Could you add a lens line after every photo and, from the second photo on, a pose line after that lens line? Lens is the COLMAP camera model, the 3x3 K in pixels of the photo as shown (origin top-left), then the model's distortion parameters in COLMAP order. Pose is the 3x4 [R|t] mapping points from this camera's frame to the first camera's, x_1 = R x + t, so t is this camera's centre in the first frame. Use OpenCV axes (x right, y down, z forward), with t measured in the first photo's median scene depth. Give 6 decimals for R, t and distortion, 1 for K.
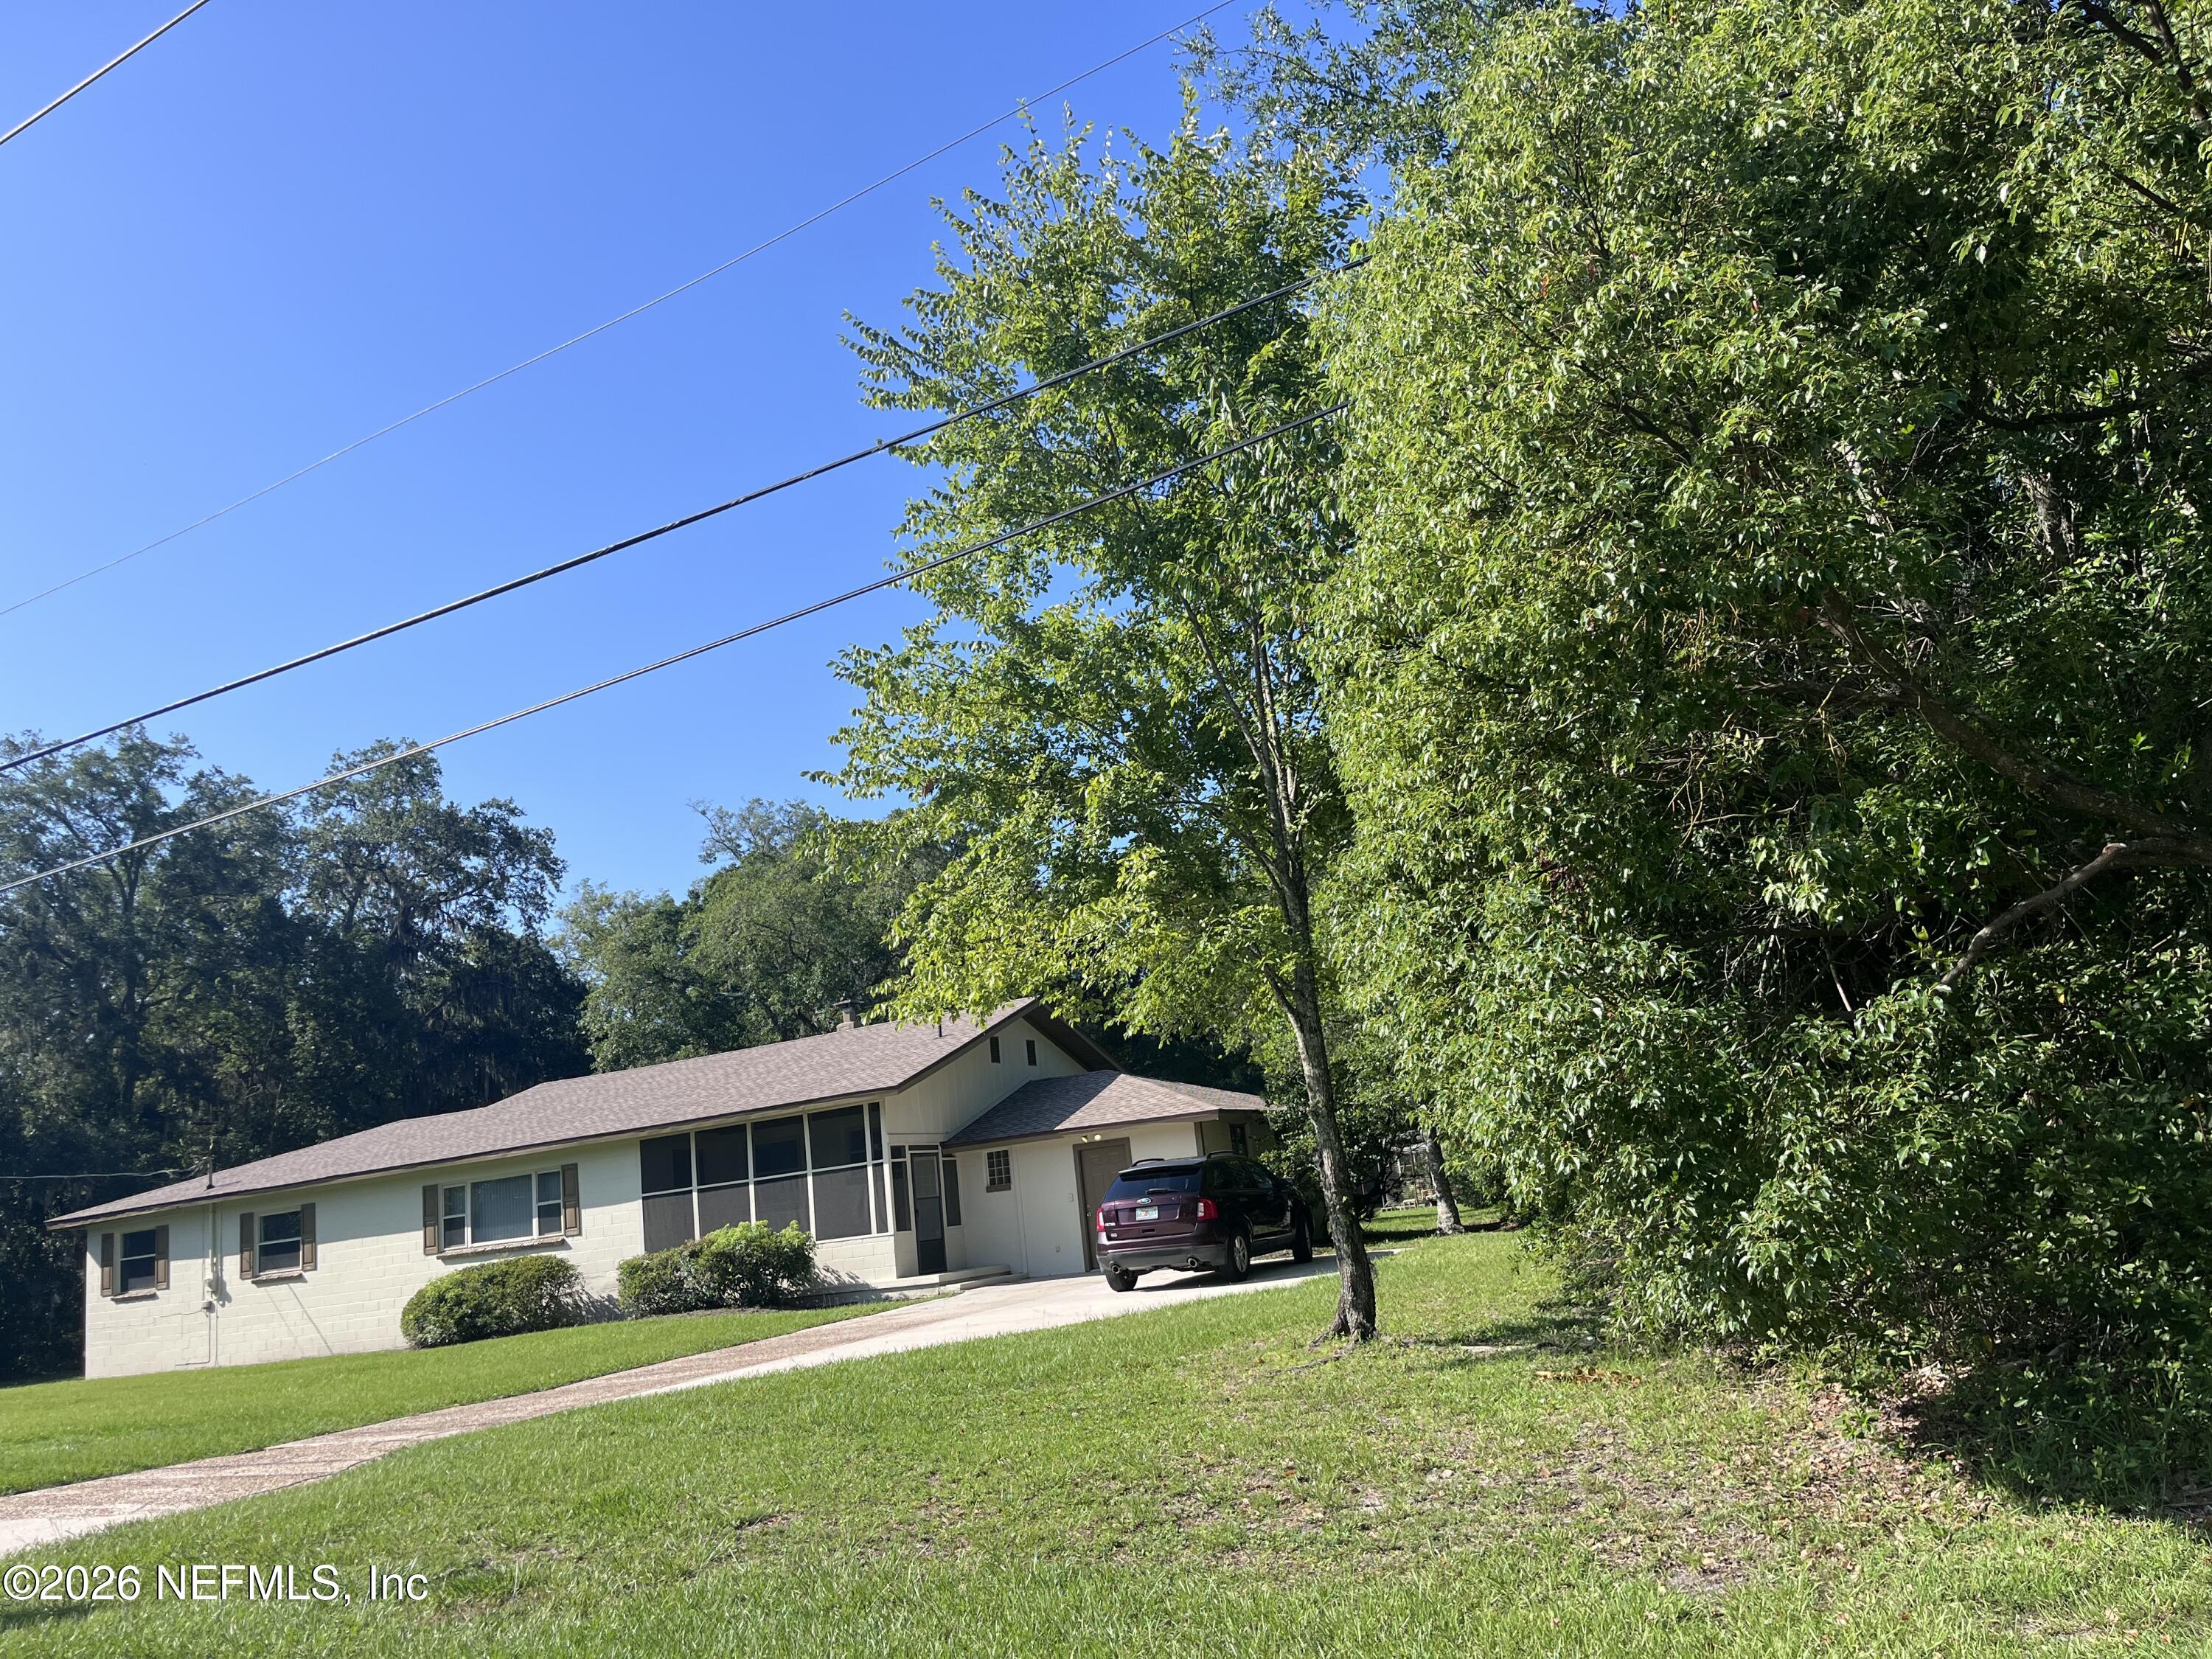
lens RADIAL K [[1675.0, 0, 1110.1], [0, 1675.0, 823.8], [0, 0, 1]] dist [-0.006266, -0.026267]
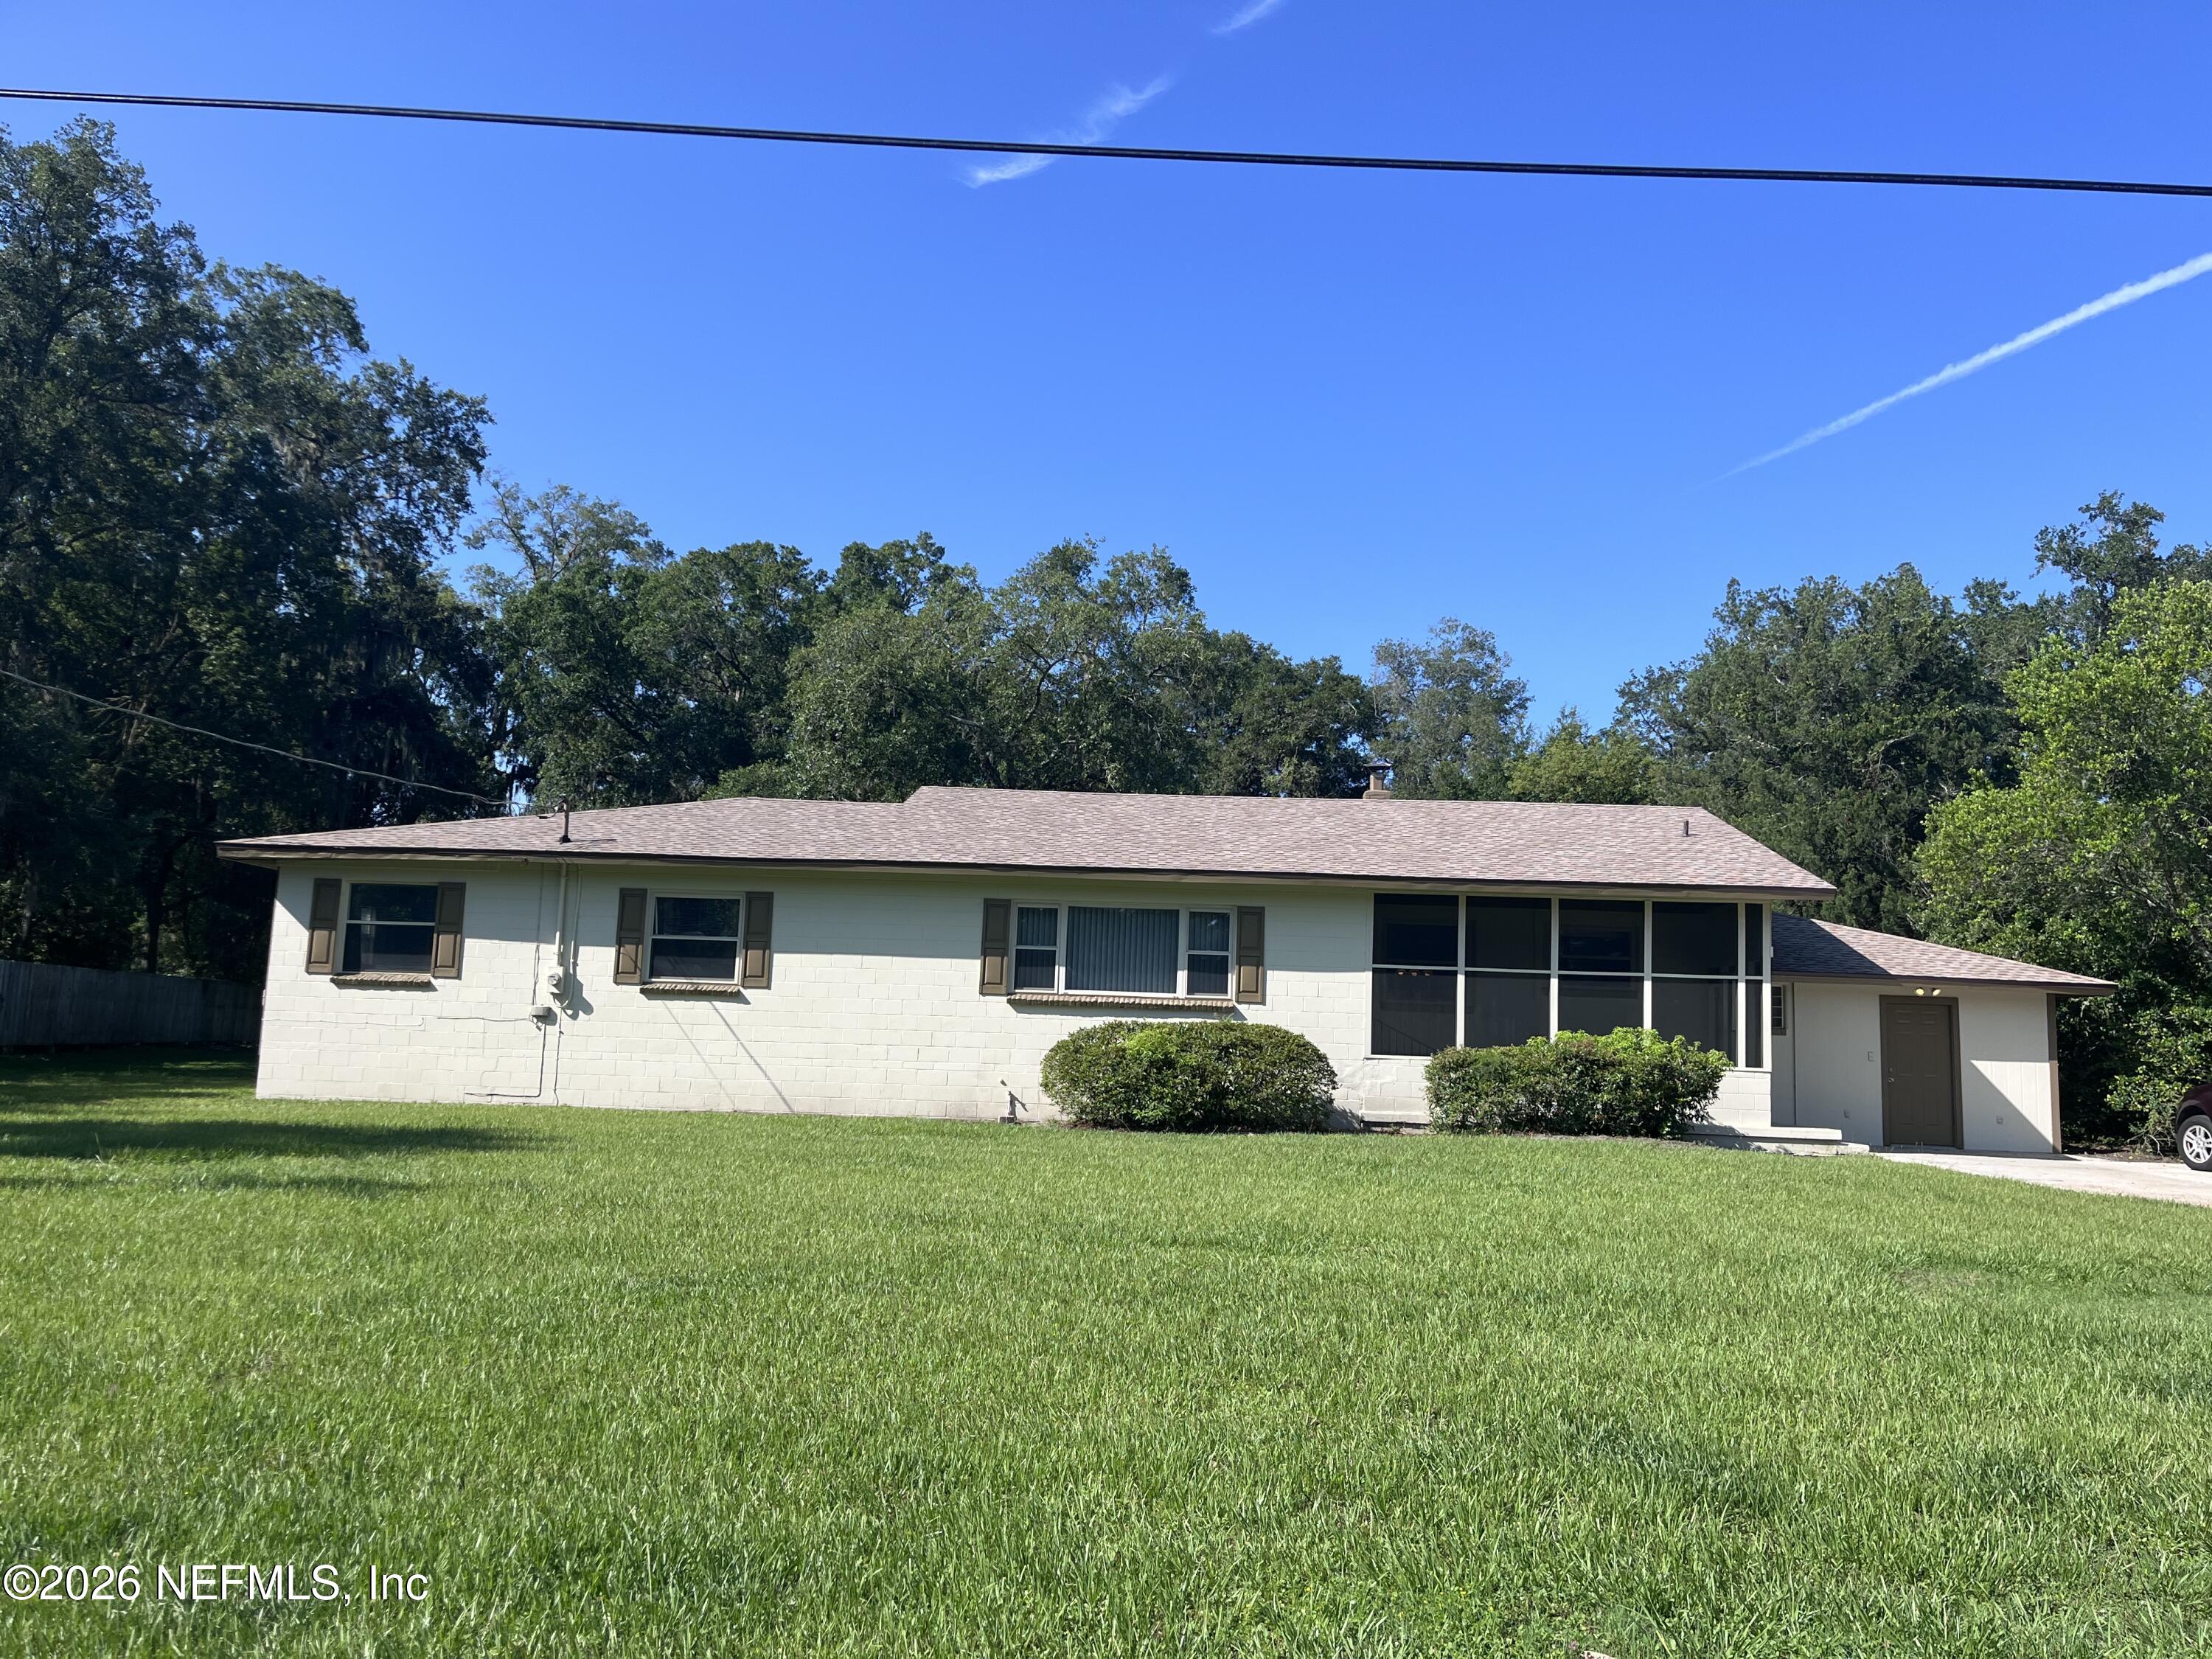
lens RADIAL K [[1675.0, 0, 1105.3], [0, 1675.0, 835.5], [0, 0, 1]] dist [-0.006266, -0.026267]
pose [[0.919706, 0.193109, 0.341833, -0.592142], [-0.221539, 0.974076, 0.045778, 0.143103], [-0.324131, -0.117832, 0.938645, 0.315926]]
